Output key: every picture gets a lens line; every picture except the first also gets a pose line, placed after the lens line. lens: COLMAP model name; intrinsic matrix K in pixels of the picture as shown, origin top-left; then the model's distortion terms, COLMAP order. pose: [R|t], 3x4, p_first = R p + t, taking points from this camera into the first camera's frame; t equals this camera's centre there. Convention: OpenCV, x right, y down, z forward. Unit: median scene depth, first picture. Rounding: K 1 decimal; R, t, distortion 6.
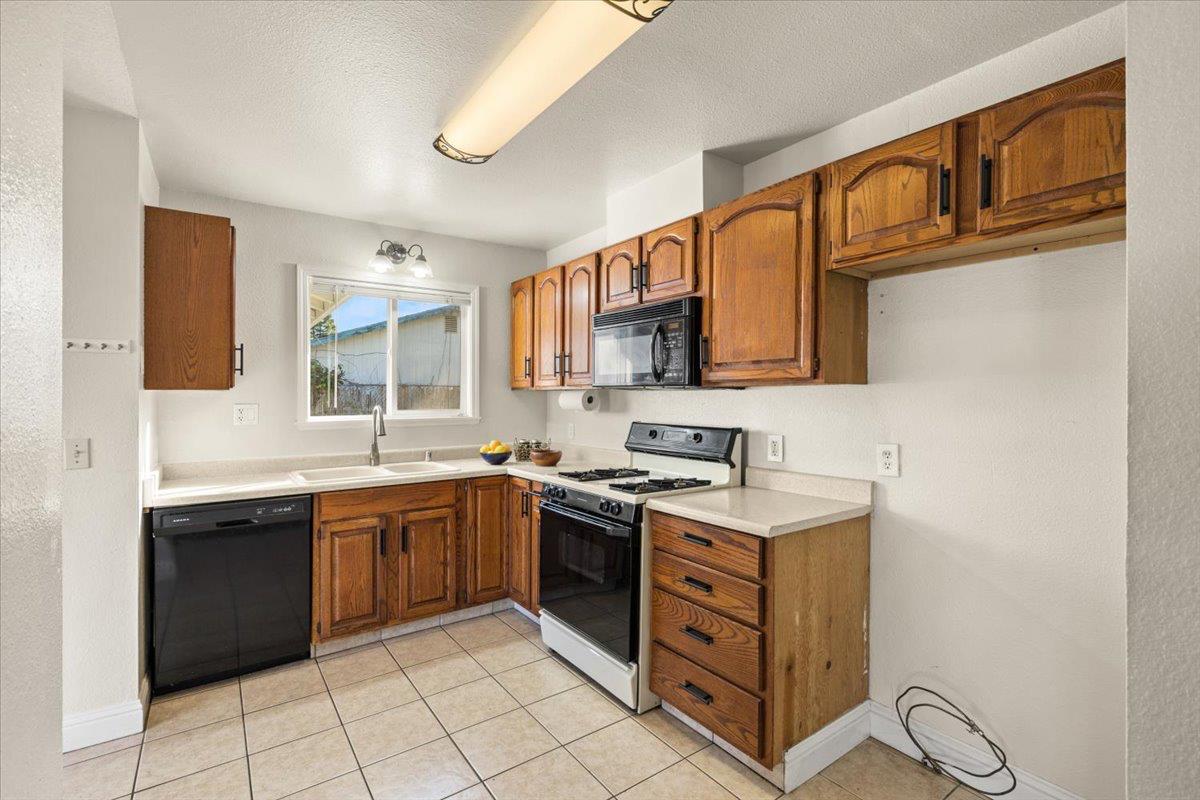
lens RADIAL K [[543.7, 0, 598.5], [0, 543.7, 396.1], [0, 0, 1]] dist [0.000119, -0.000081]
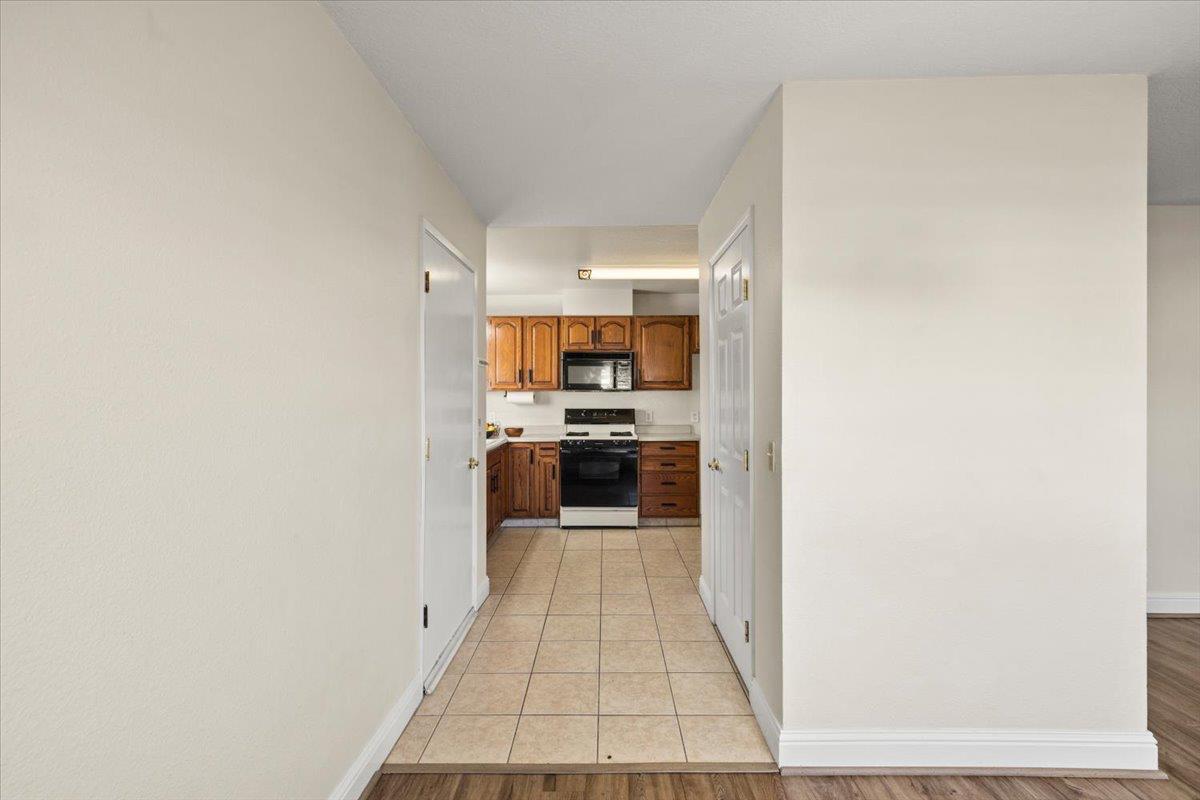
lens RADIAL K [[520.4, 0, 600.0], [0, 520.4, 398.0], [0, 0, 1]] dist [0.003573, 0.001306]
pose [[0.591152, -0.002159, 0.806558, -1.702980], [0.002244, 0.999997, 0.001032, 0.011702], [-0.806557, 0.001200, 0.591155, -0.198540]]
